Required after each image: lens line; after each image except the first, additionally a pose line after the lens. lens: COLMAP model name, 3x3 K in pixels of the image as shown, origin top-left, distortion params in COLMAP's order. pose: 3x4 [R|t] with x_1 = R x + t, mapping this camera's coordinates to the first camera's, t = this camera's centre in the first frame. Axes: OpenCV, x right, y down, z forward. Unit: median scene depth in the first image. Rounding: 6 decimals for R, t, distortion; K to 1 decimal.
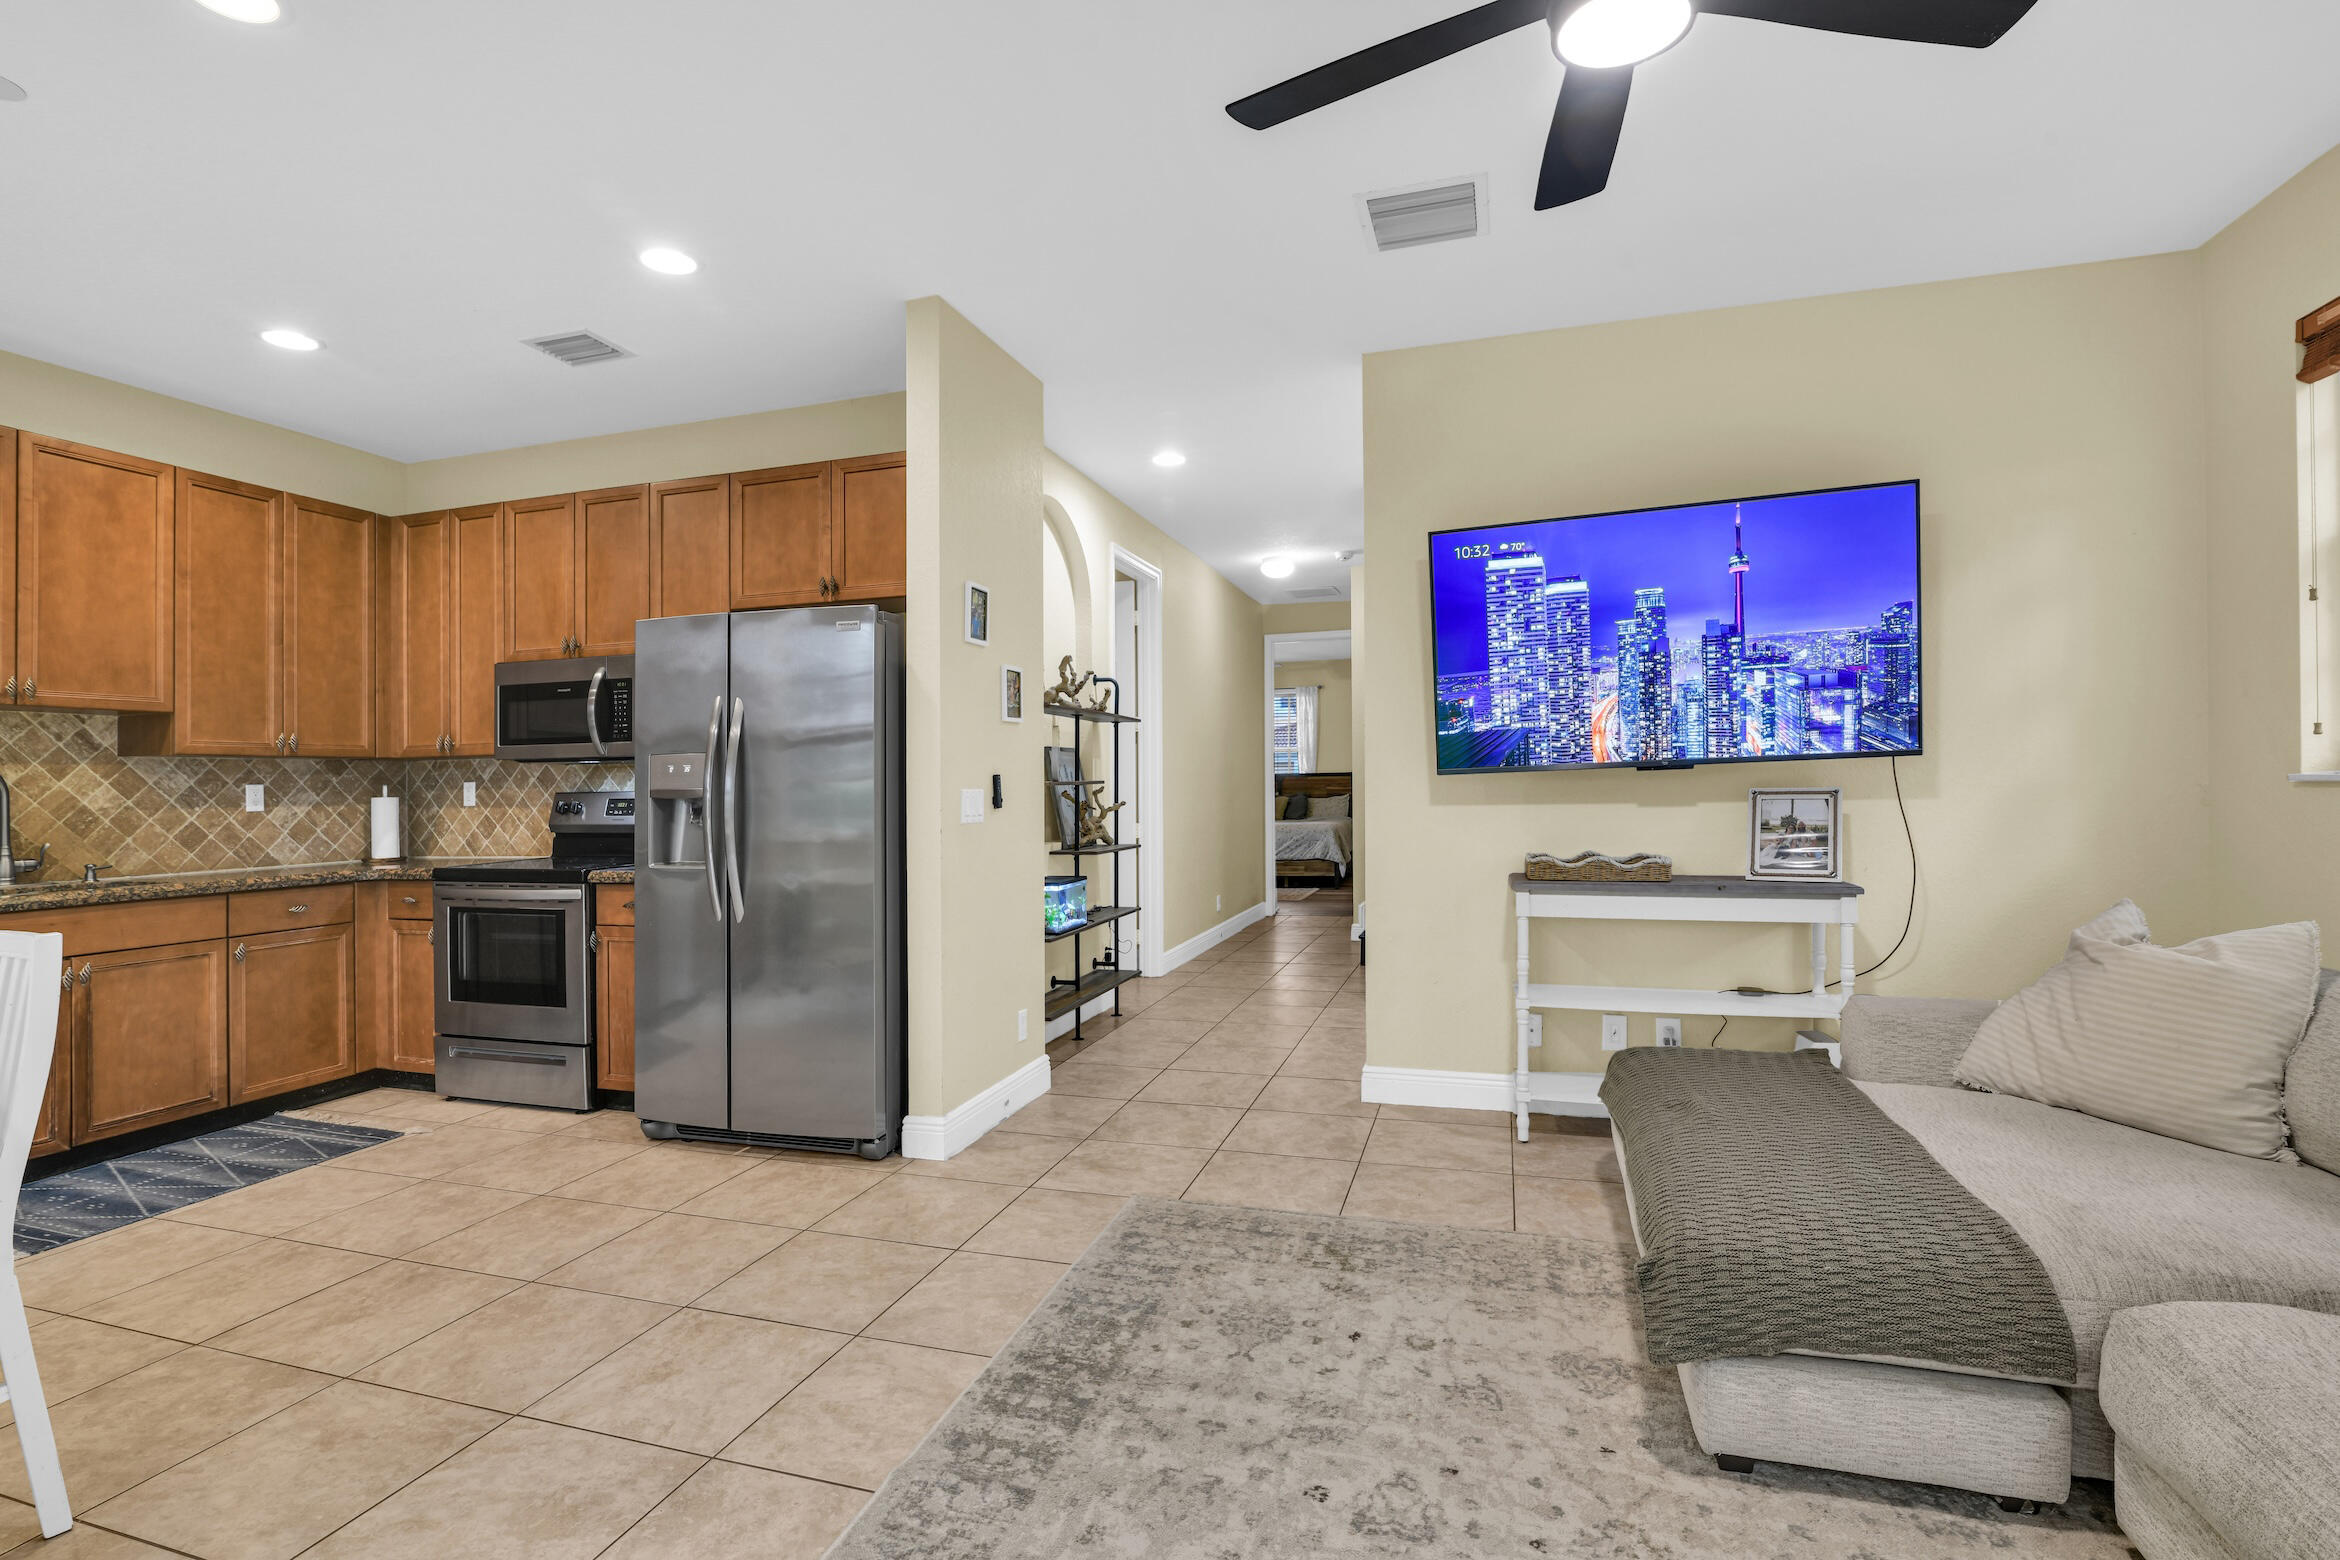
lens RADIAL K [[1085.9, 0, 1143.8], [0, 1085.9, 785.1], [0, 0, 1]] dist [-0.022826, 0.001909]
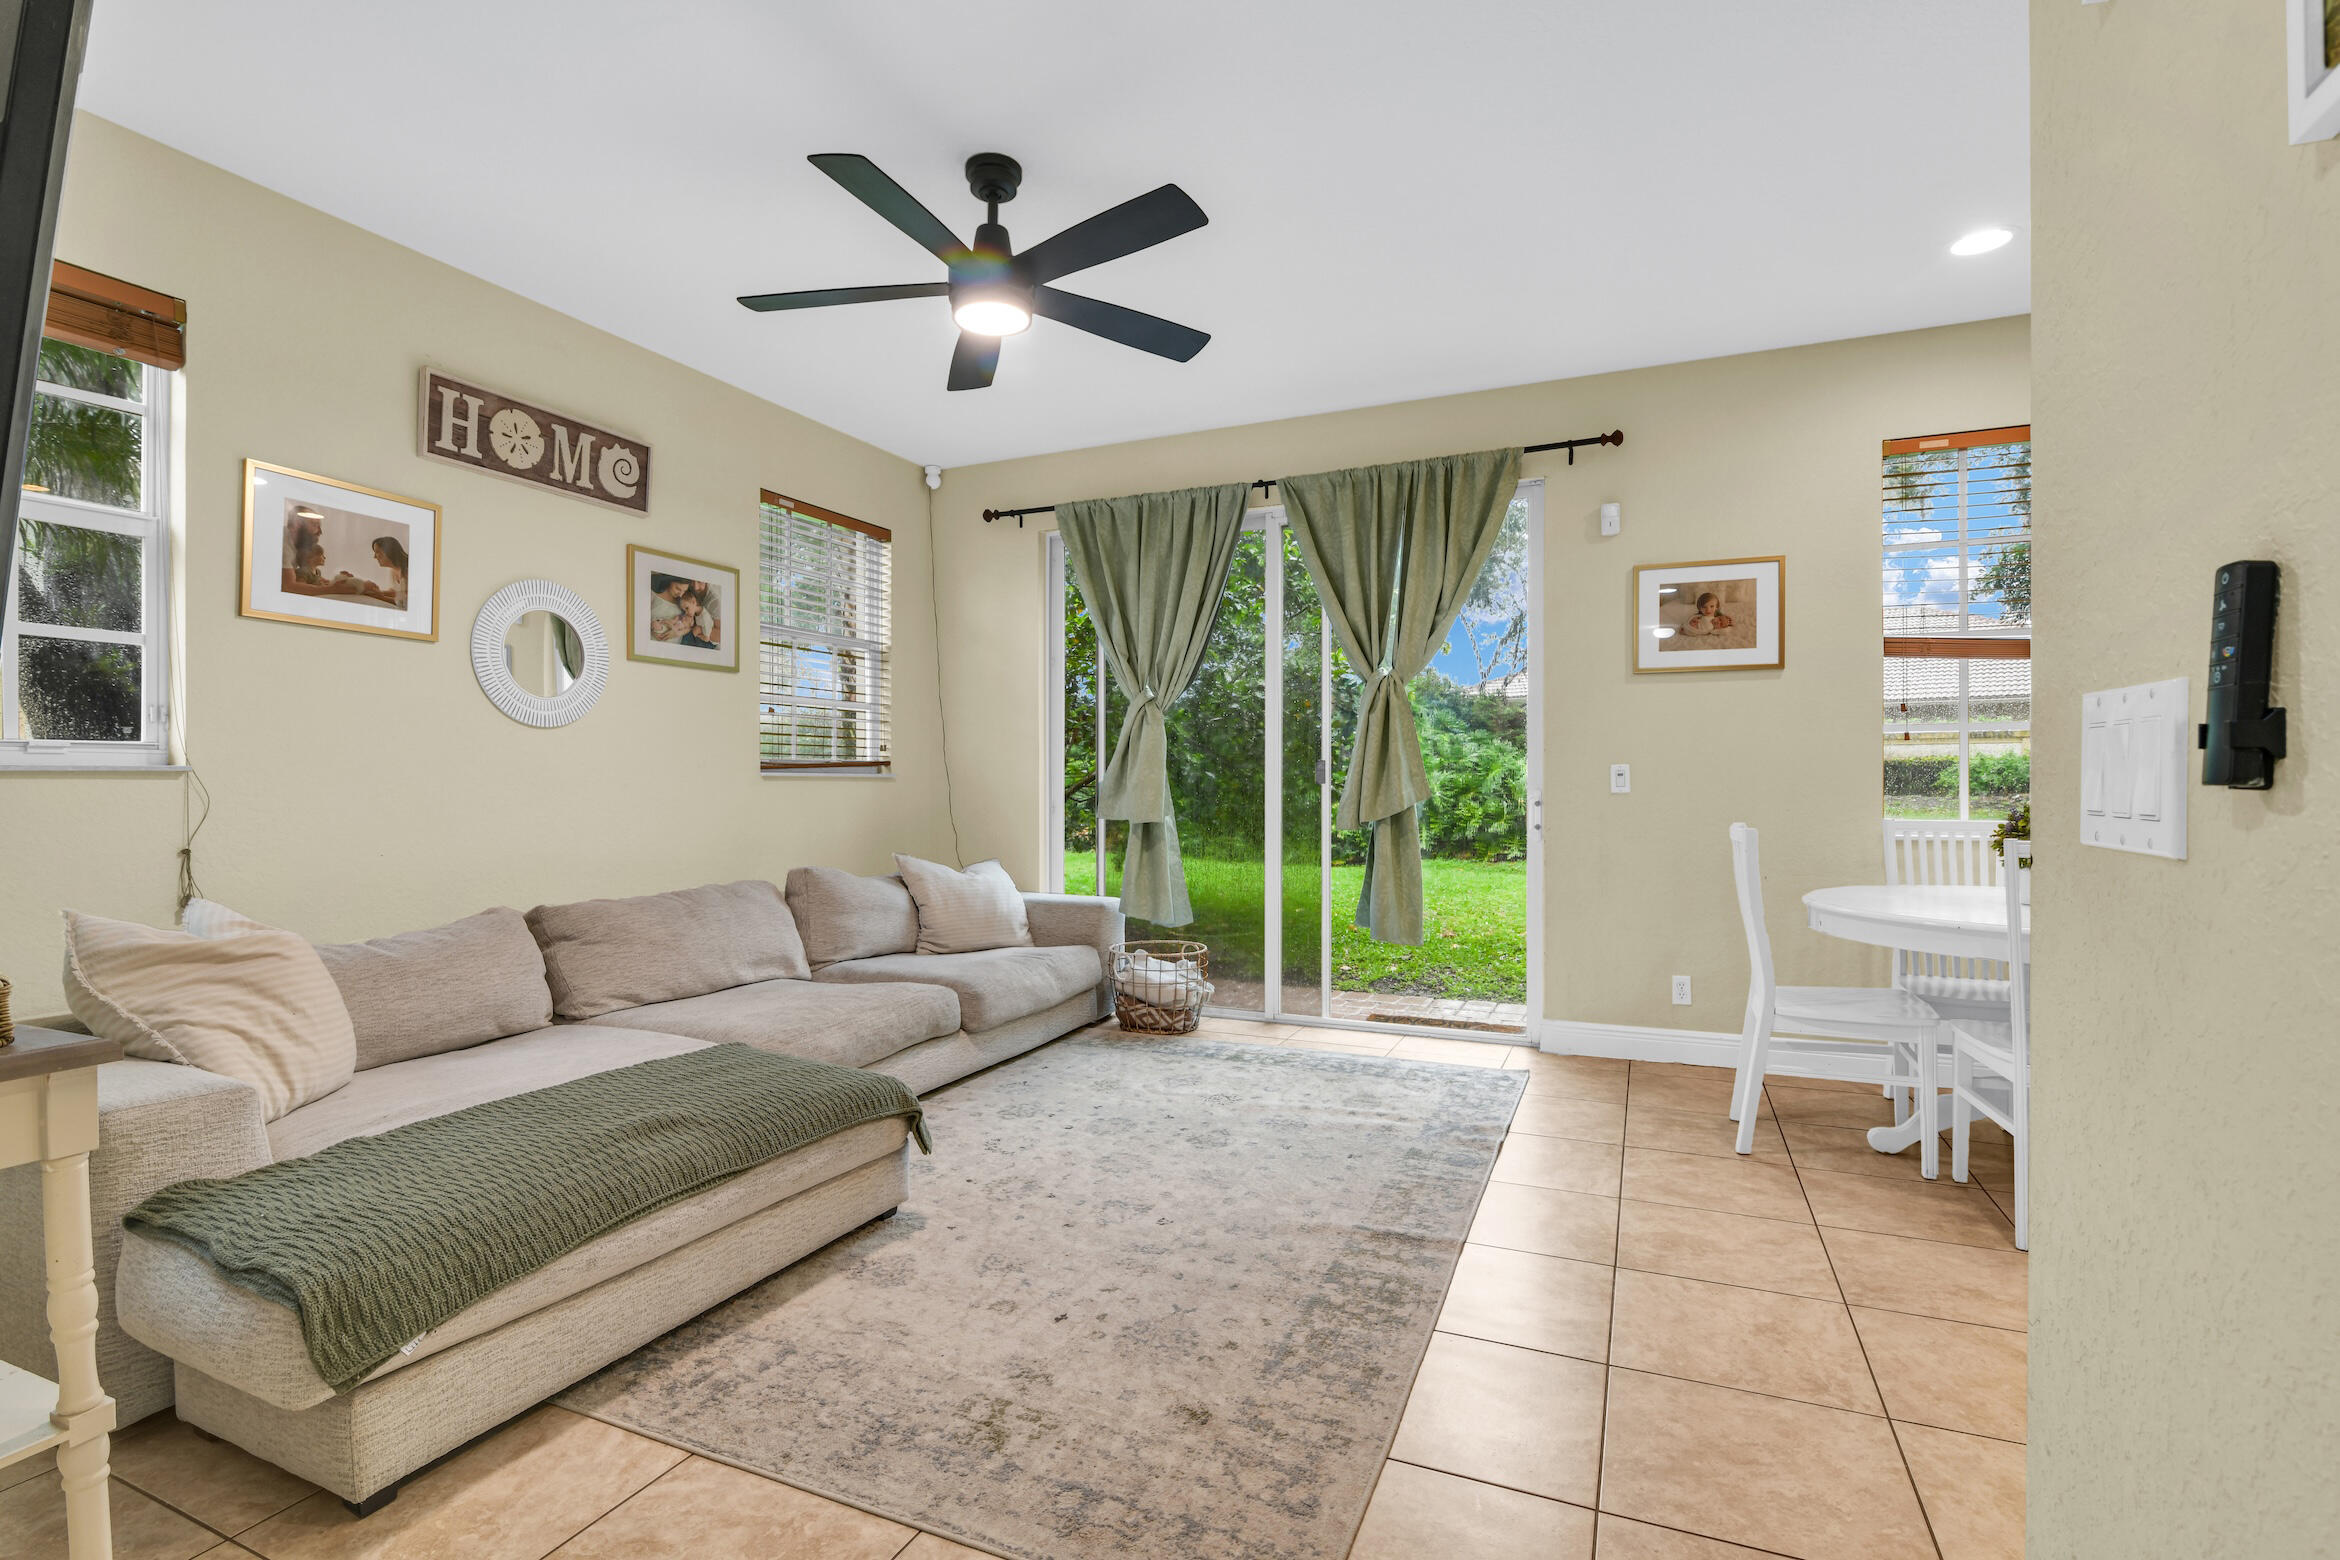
lens RADIAL K [[1085.9, 0, 1175.5], [0, 1085.9, 801.5], [0, 0, 1]] dist [-0.022826, 0.001909]
pose [[-0.995438, 0.016661, 0.093945, -0.003963], [0.018636, 0.999623, 0.020182, 0.018123], [-0.093573, 0.021841, -0.995373, 1.283841]]
